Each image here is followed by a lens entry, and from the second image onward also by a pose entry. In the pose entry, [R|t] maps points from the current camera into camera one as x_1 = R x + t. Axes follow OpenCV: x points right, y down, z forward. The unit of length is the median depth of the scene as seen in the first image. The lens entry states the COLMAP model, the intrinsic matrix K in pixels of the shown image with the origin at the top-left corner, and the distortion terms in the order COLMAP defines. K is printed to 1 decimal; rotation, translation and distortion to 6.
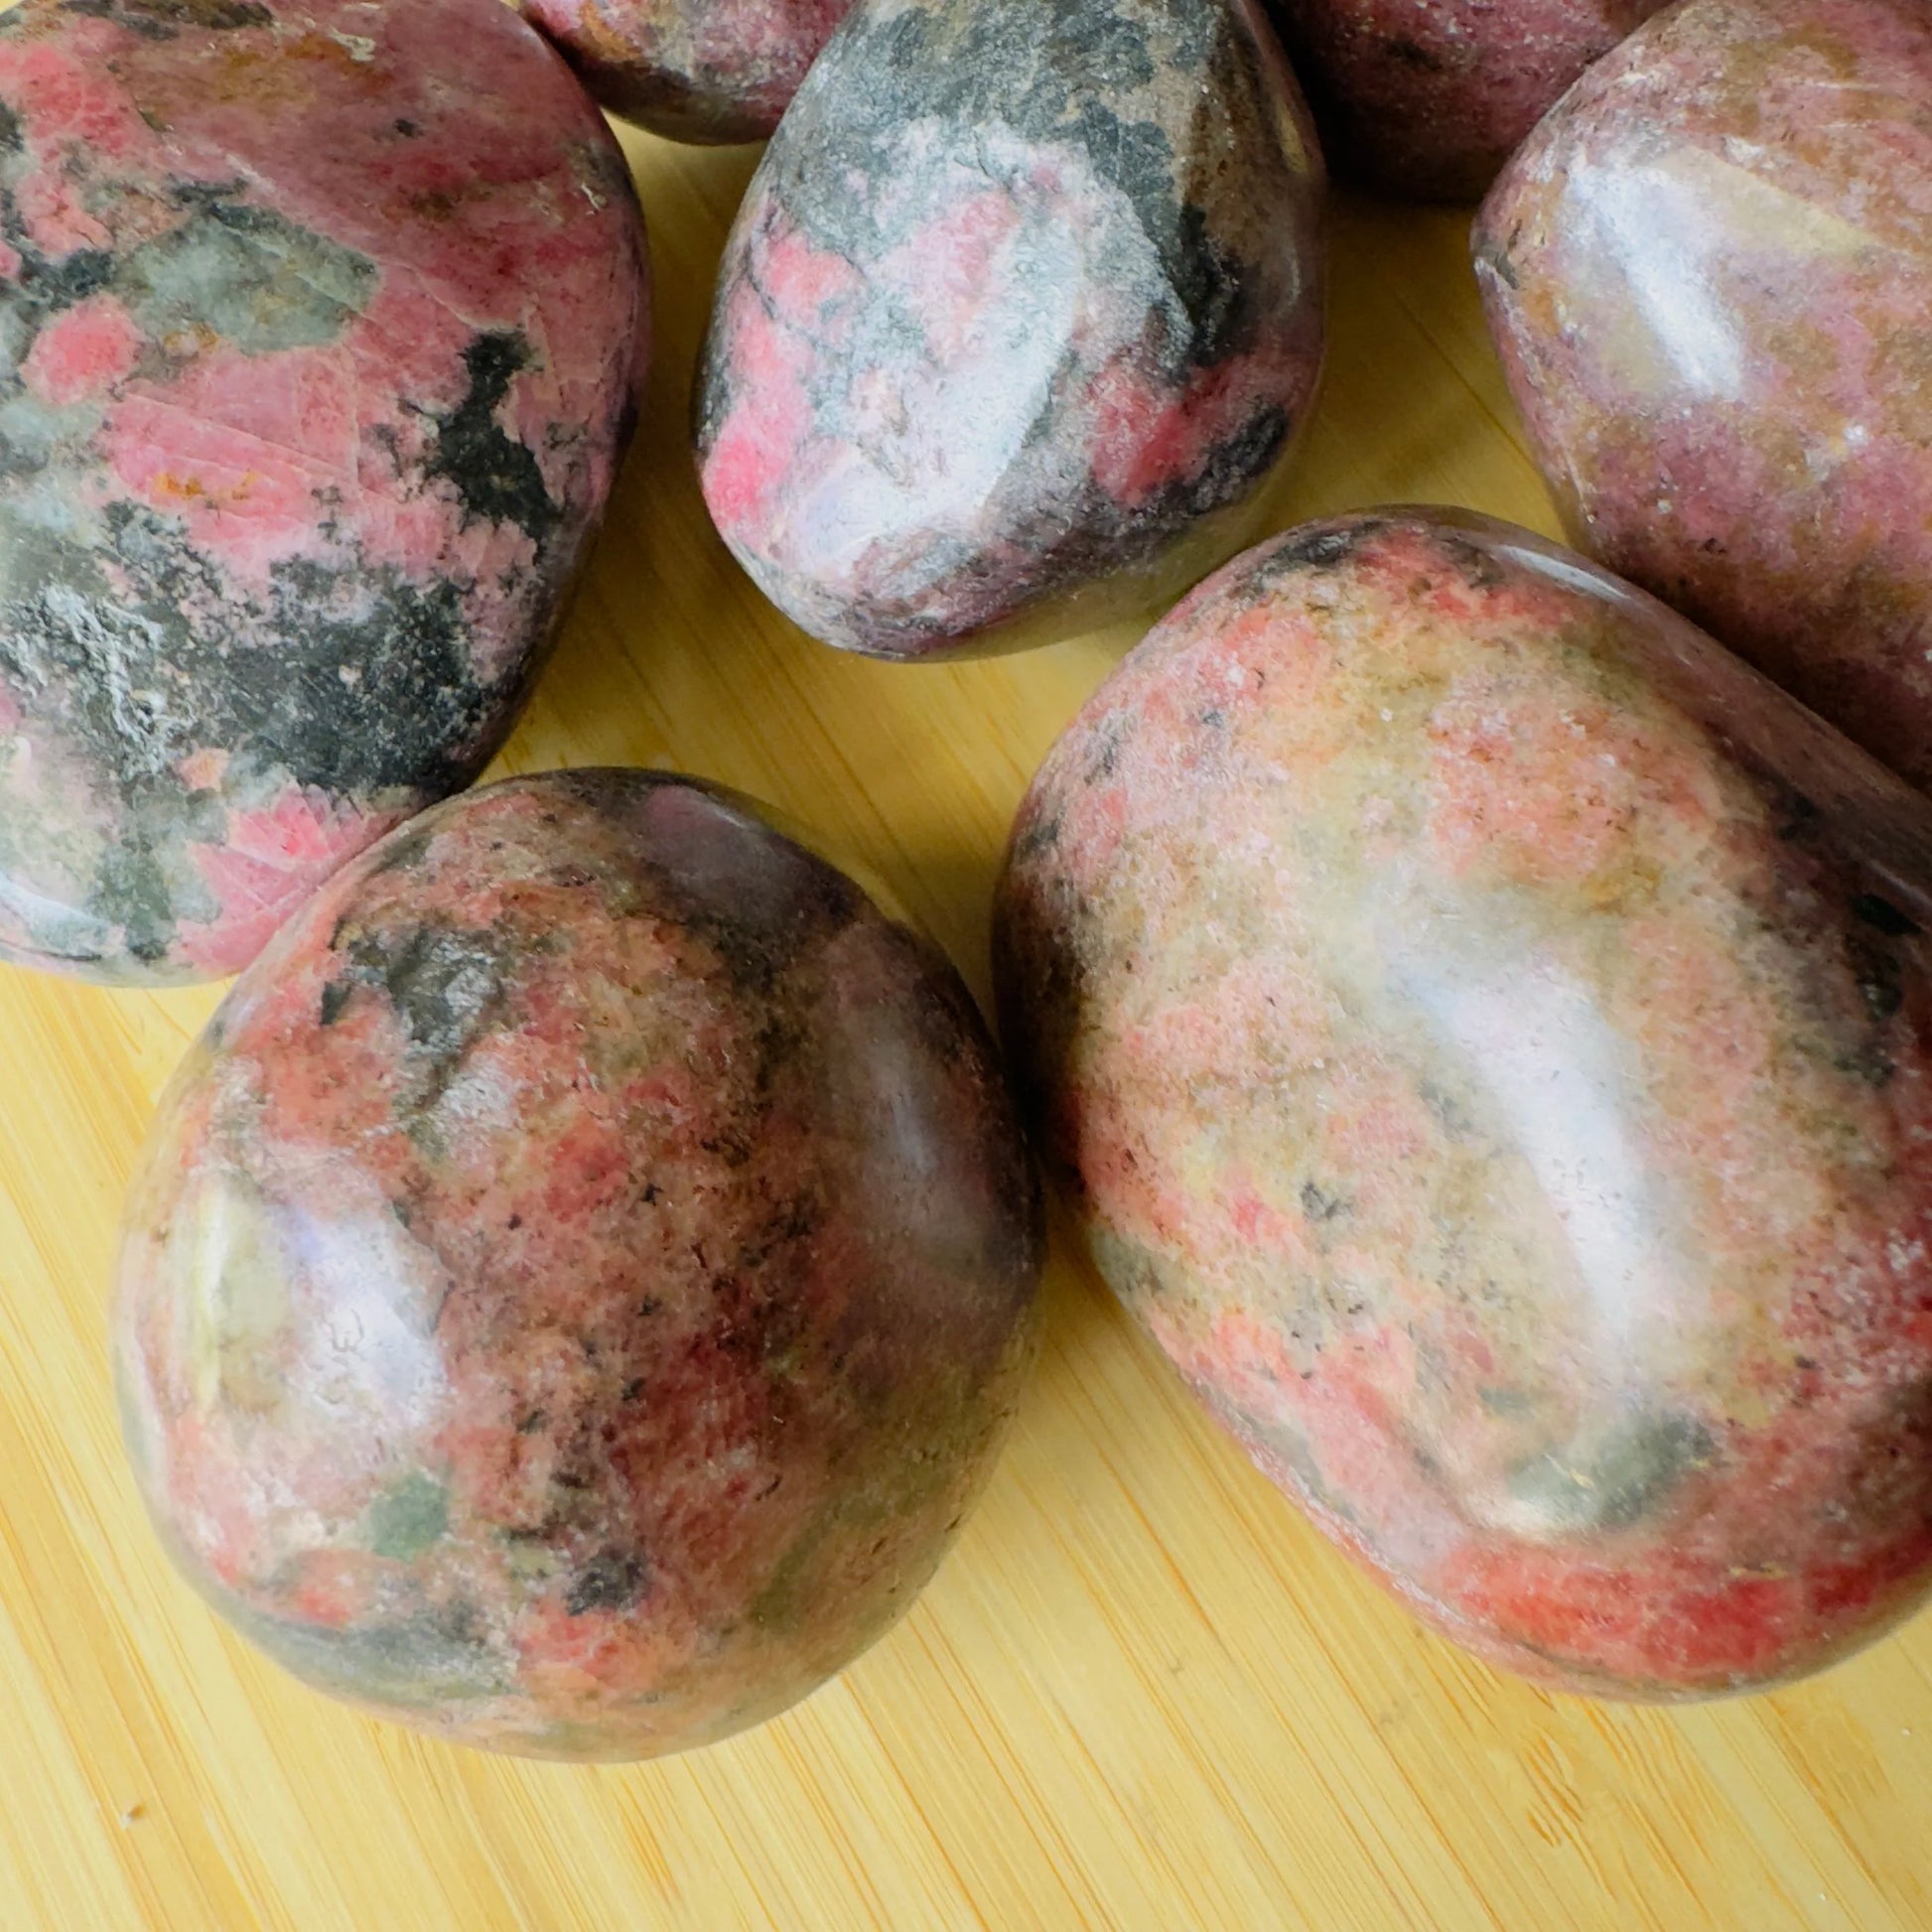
lens RADIAL K [[1854.1, 0, 965.9], [0, 1854.1, 817.3], [0, 0, 1]] dist [-0.004702, -0.008196]
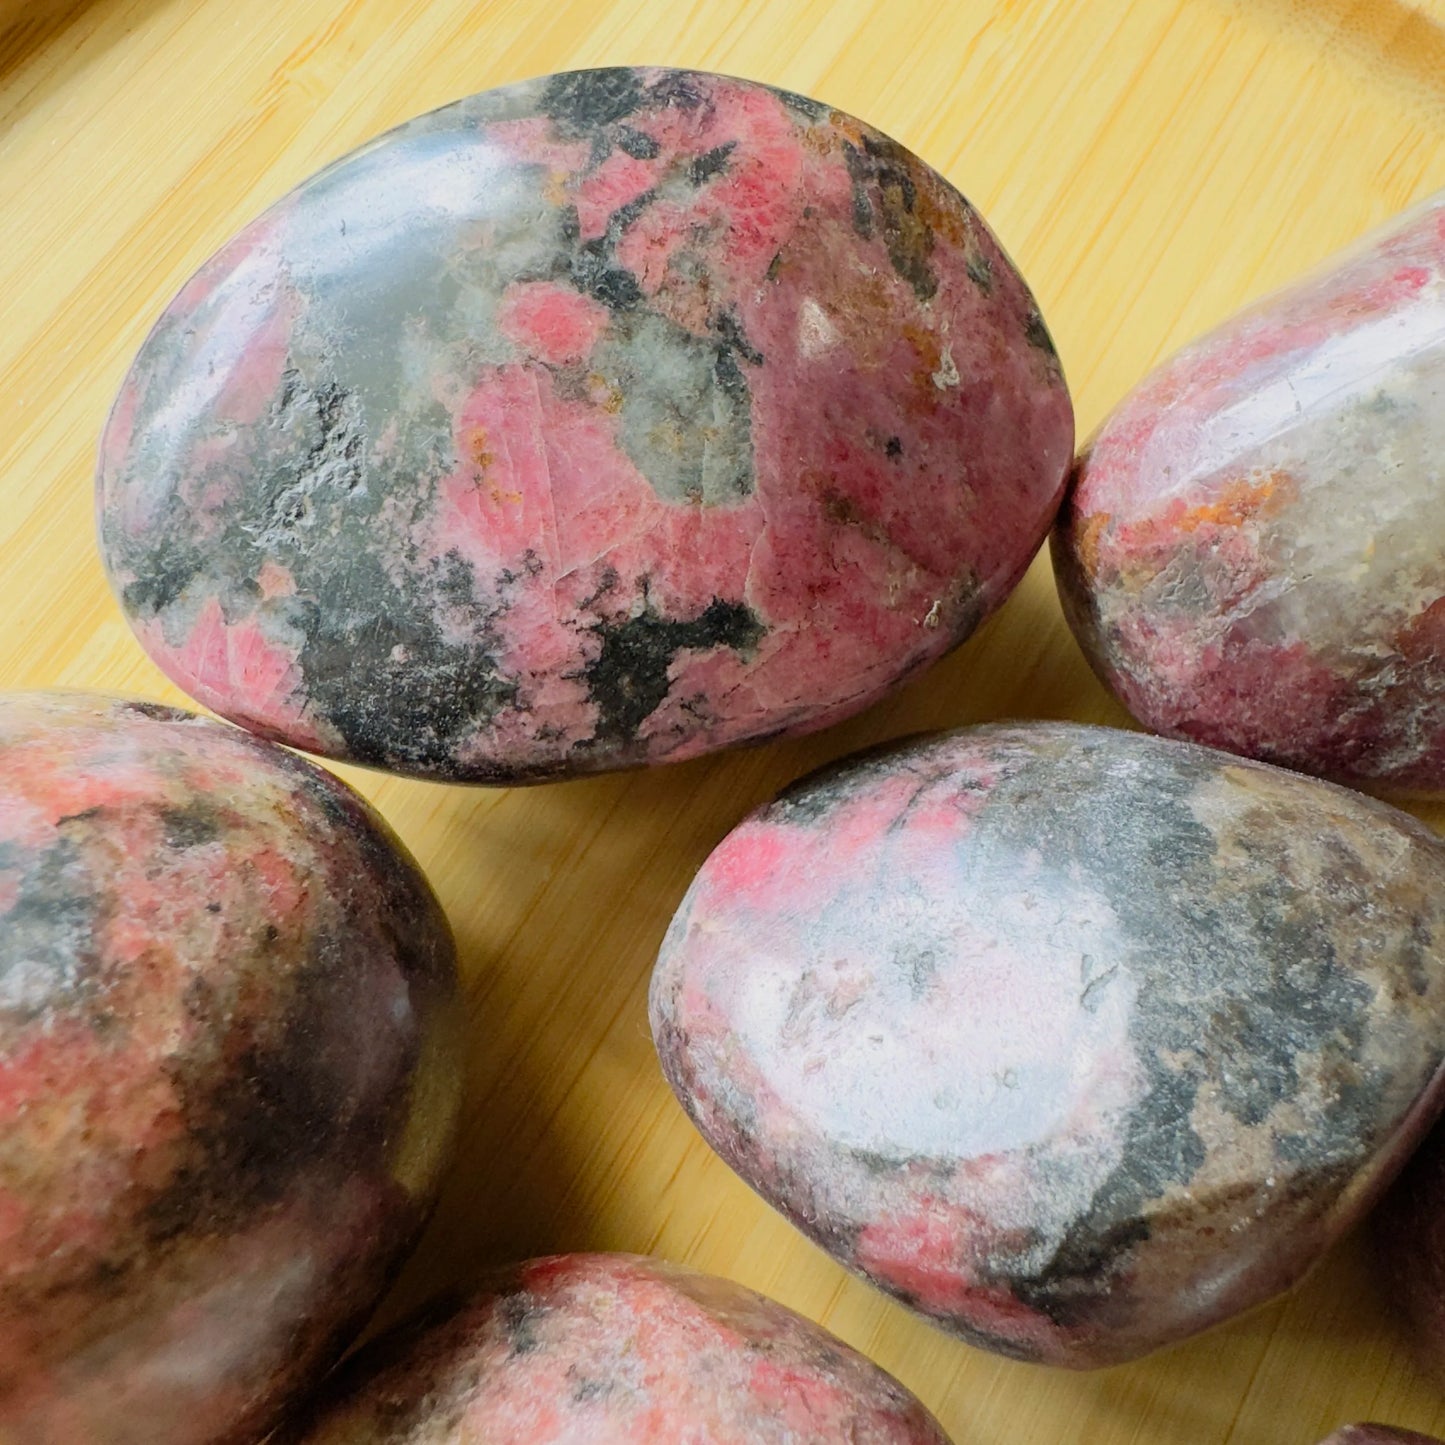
lens RADIAL K [[1386.7, 0, 722.5], [0, 1386.7, 611.3], [0, 0, 1]] dist [-0.004702, -0.008196]
pose [[0.433623, 0.874509, -0.217266, -0.090659], [-0.887744, 0.455946, 0.063437, -0.314651], [0.154538, 0.165368, 0.974049, 0.216565]]
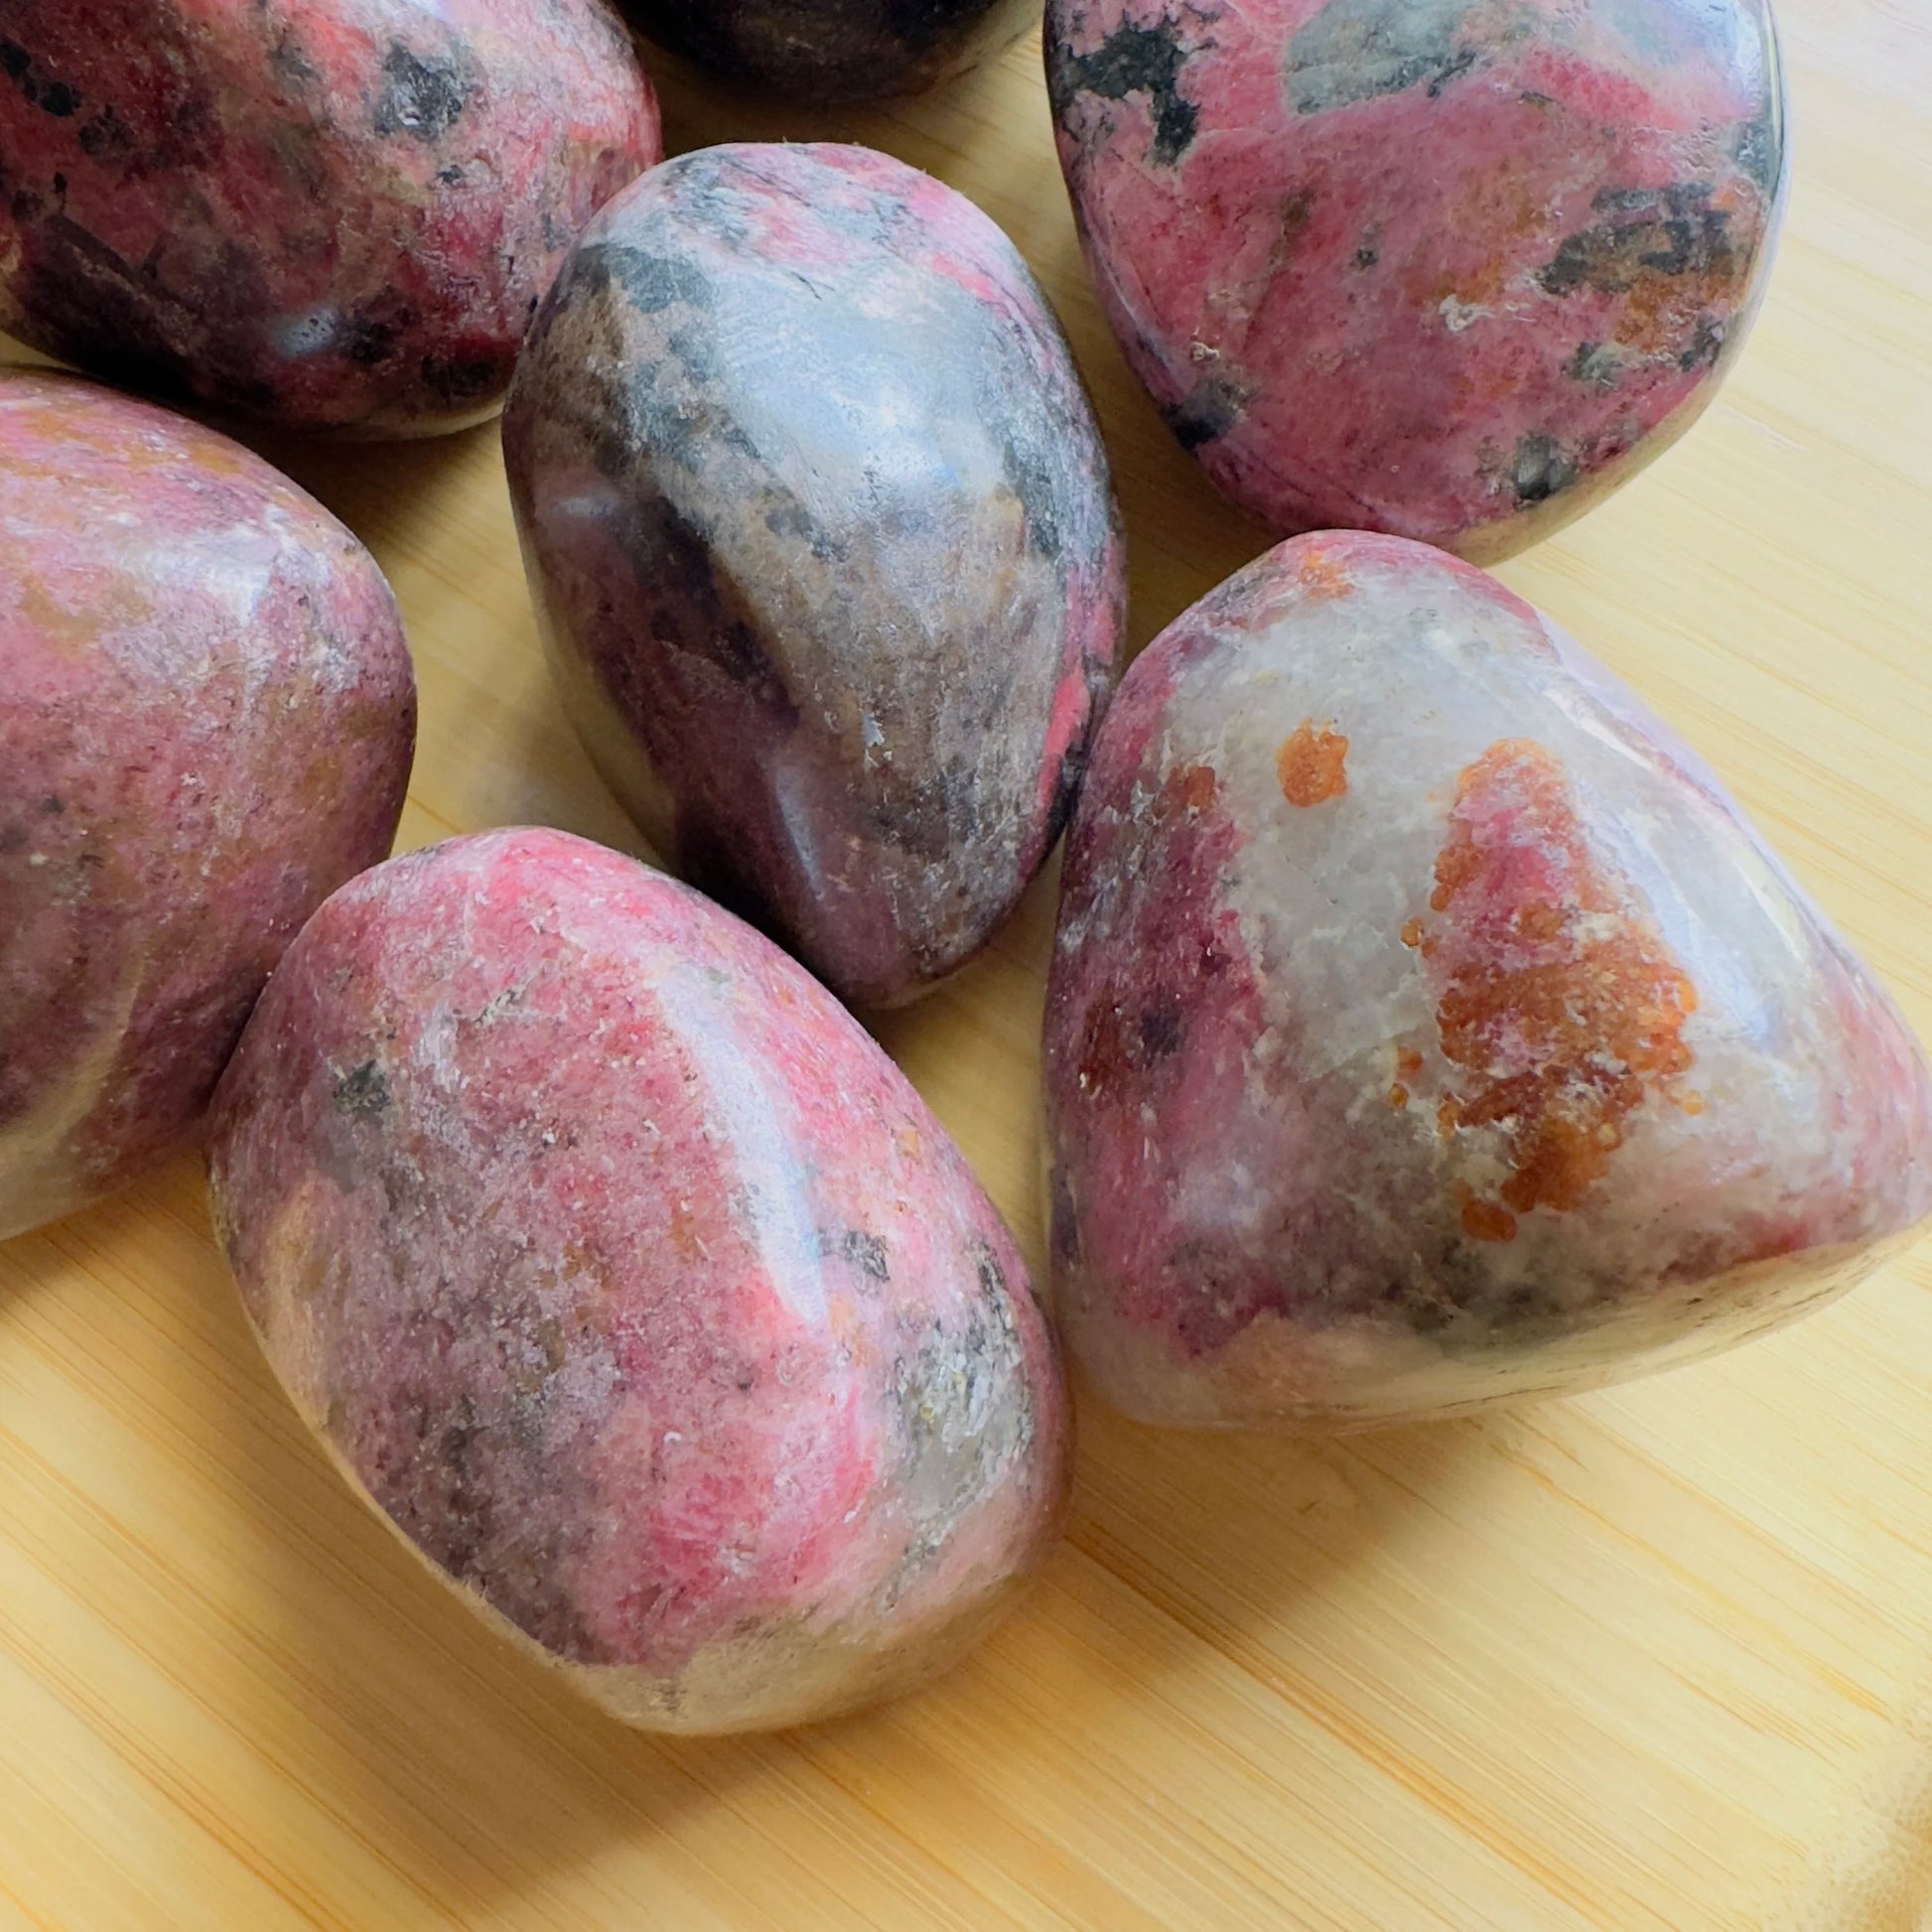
lens RADIAL K [[1854.1, 0, 965.9], [0, 1854.1, 817.3], [0, 0, 1]] dist [-0.004702, -0.008196]
pose [[-0.919910, 0.379424, -0.099013, 0.147071], [-0.362720, -0.727402, 0.582512, -1.238203], [0.148997, 0.571772, 0.806769, 0.315458]]
